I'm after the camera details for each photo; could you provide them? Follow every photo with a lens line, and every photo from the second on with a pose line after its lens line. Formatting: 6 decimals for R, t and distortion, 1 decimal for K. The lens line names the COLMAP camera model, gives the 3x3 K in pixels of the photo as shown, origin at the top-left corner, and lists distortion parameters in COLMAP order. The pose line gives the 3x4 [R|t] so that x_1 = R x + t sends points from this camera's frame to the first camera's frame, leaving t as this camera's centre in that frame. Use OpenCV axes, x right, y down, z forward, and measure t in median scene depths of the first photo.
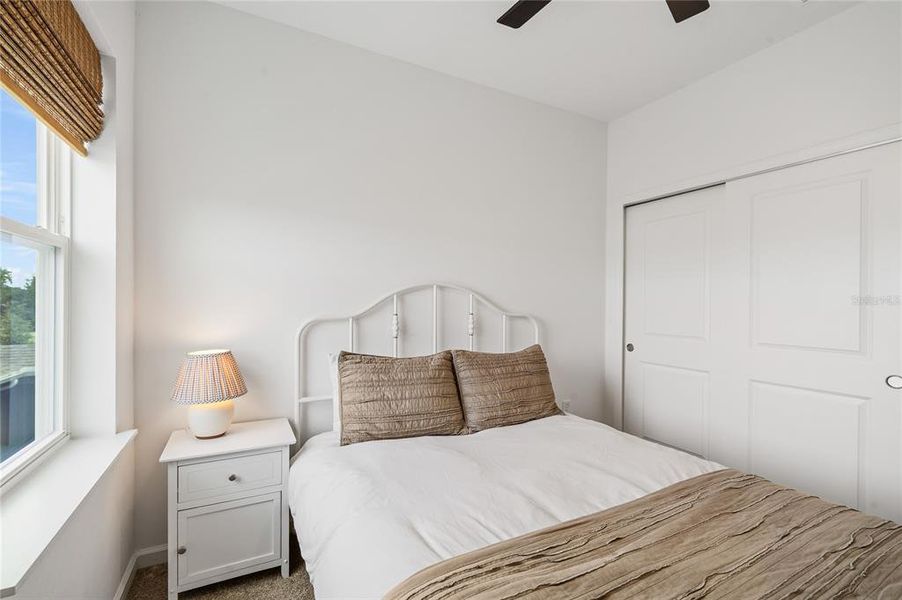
lens RADIAL K [[383.0, 0, 433.8], [0, 383.0, 300.6], [0, 0, 1]] dist [0.000176, 0.000345]
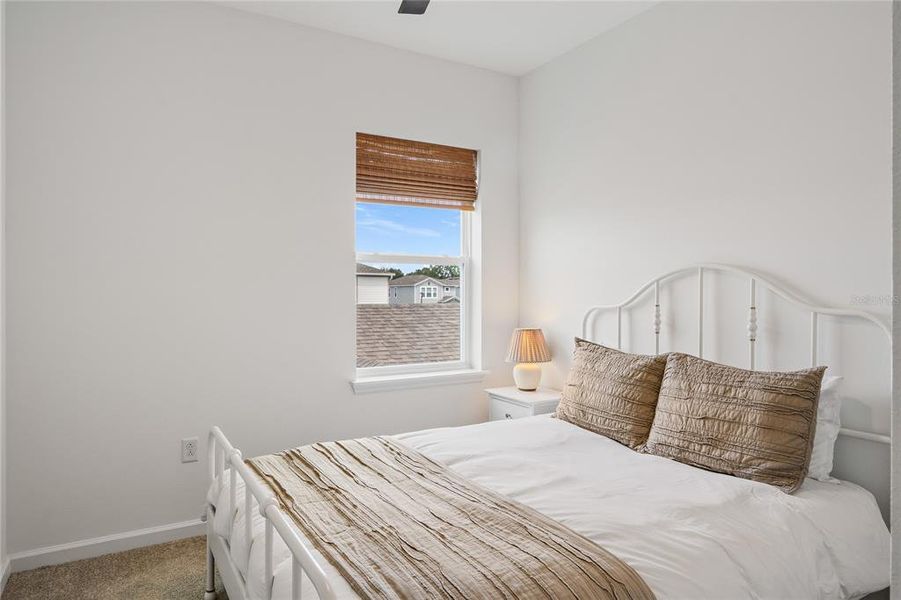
lens RADIAL K [[577.6, 0, 460.2], [0, 577.6, 289.6], [0, 0, 1]] dist [0.001506, 0.000911]
pose [[0.079884, -0.017264, -0.996655, 1.290787], [-0.004039, 0.999836, -0.017642, 0.027885], [0.996796, 0.005435, 0.079801, 0.526750]]
